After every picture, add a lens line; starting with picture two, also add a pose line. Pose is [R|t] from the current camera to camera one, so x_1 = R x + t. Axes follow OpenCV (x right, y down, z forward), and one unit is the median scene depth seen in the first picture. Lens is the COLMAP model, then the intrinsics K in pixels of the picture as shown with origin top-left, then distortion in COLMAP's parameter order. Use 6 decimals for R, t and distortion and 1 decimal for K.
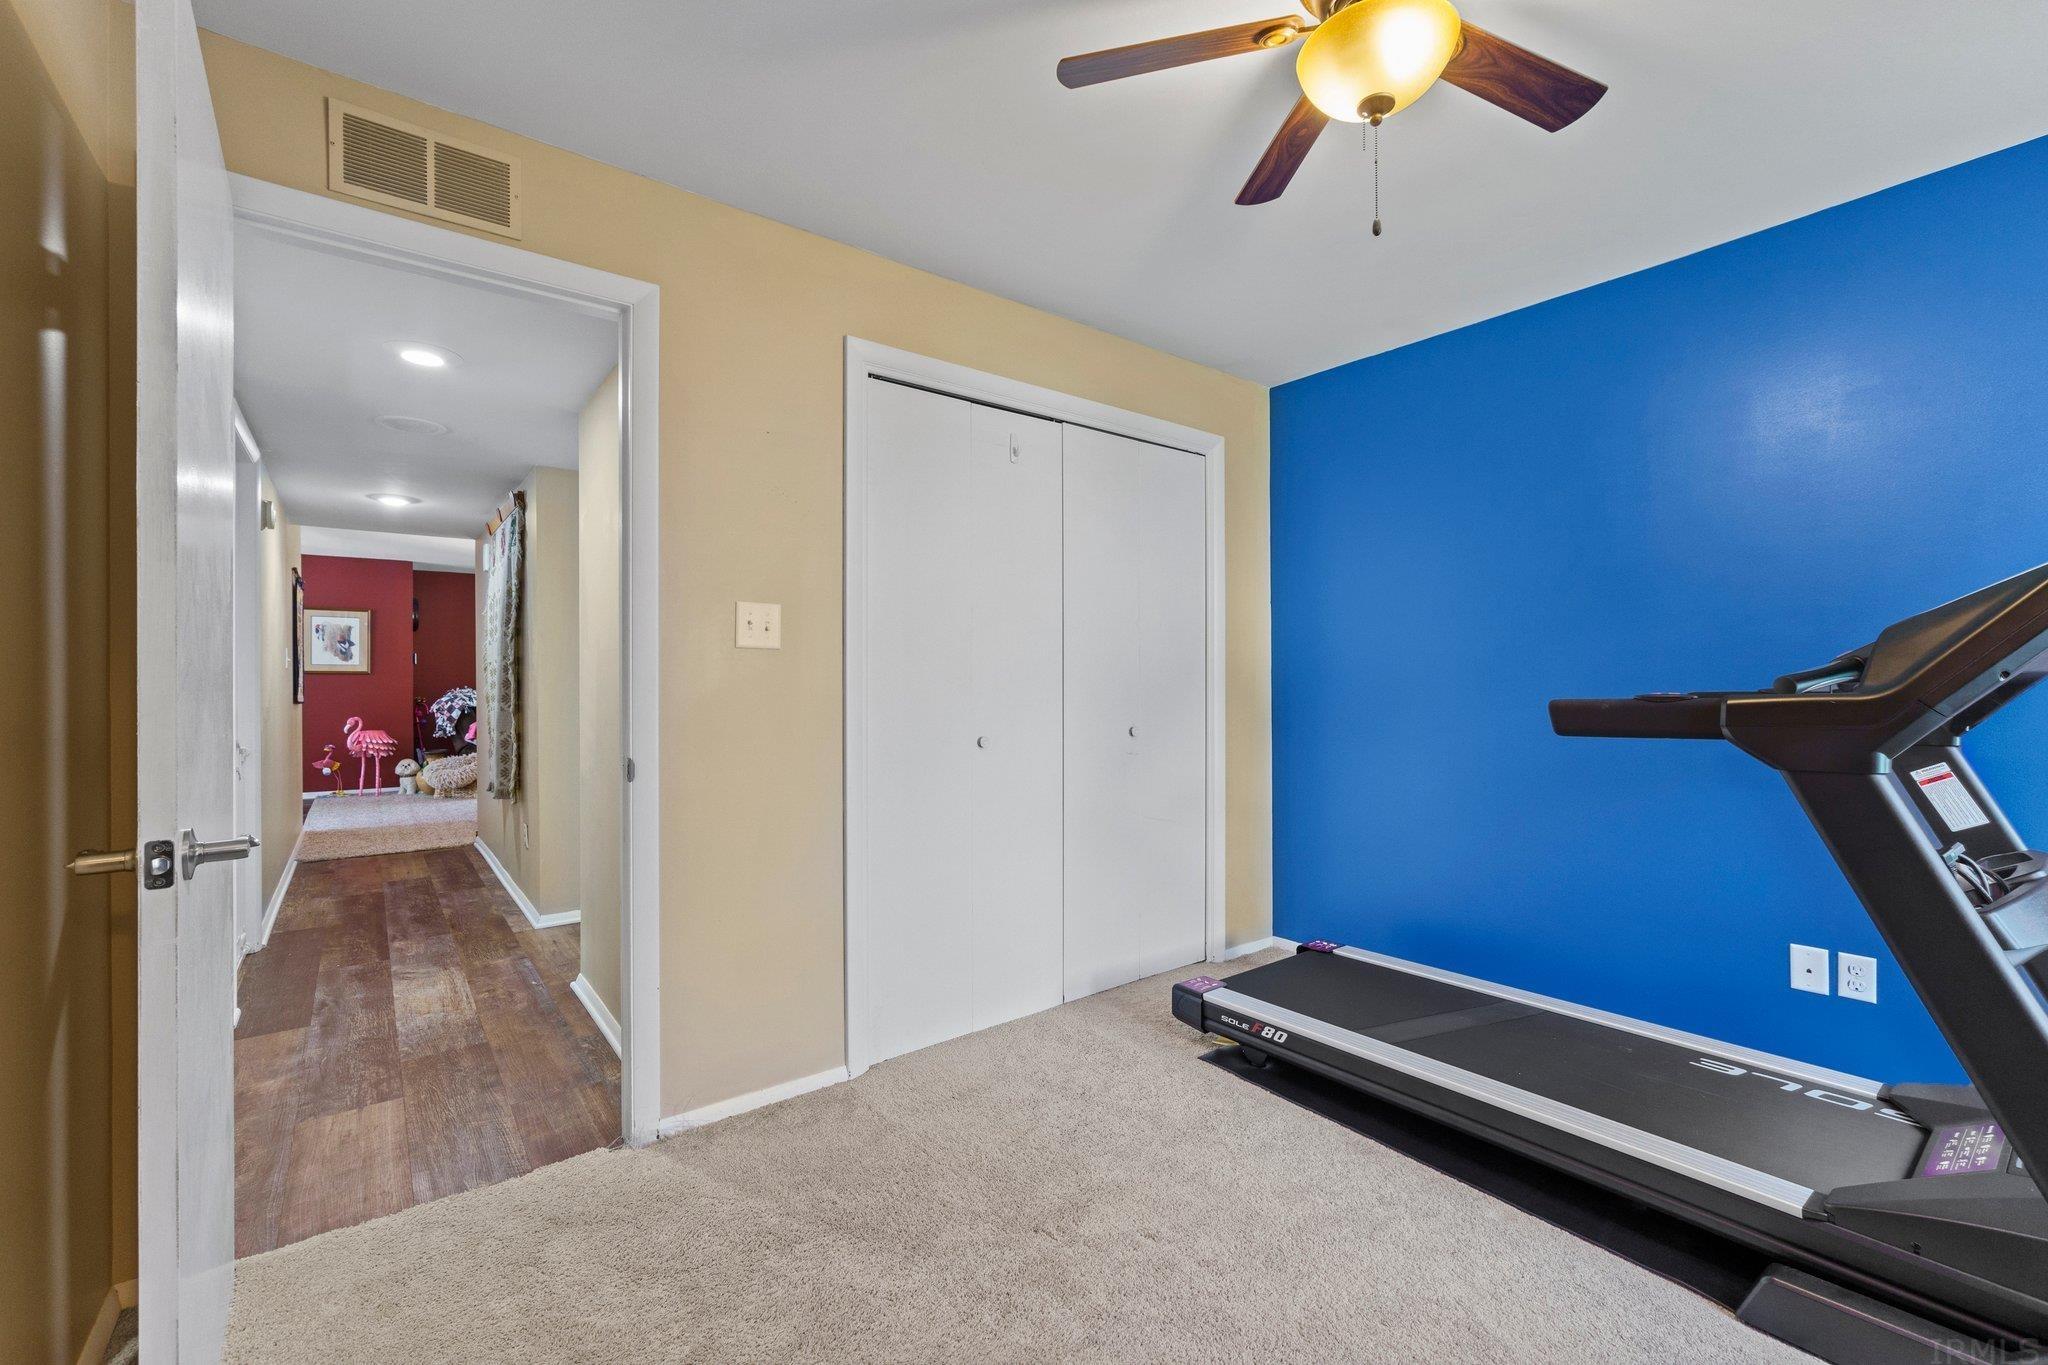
lens RADIAL K [[860.6, 0, 1022.5], [0, 860.6, 684.3], [0, 0, 1]] dist [-0.009333, 0.004096]
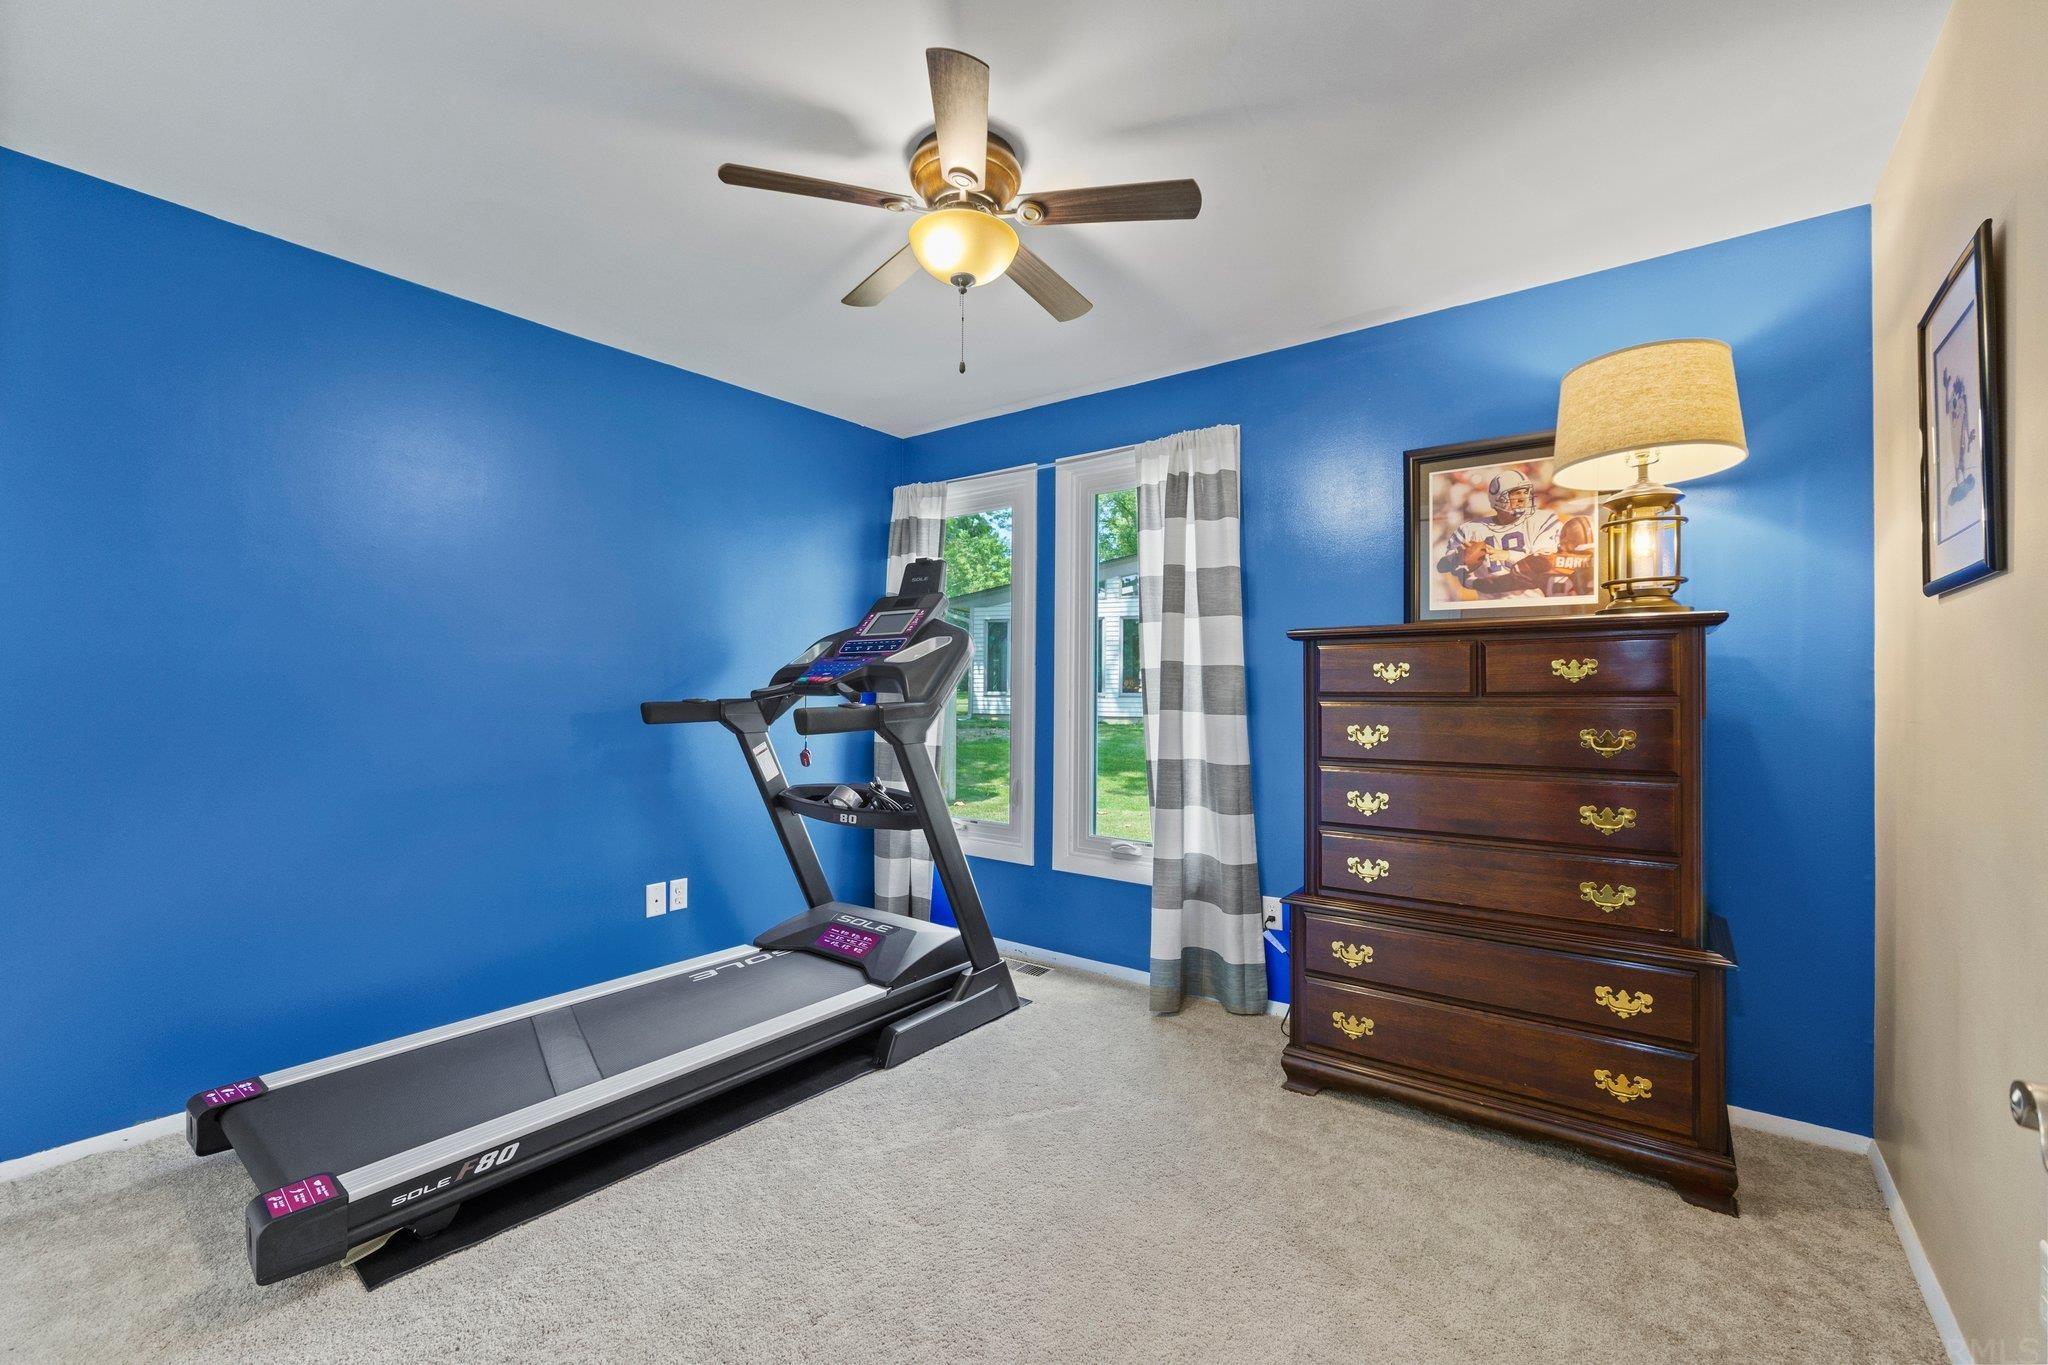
lens RADIAL K [[860.6, 0, 1022.5], [0, 860.6, 683.9], [0, 0, 1]] dist [-0.009333, 0.004096]
pose [[-0.254291, 0.008174, 0.967093, -0.610144], [-0.003012, 0.999953, -0.009244, -0.009339], [-0.967123, -0.005263, -0.254254, 0.798797]]
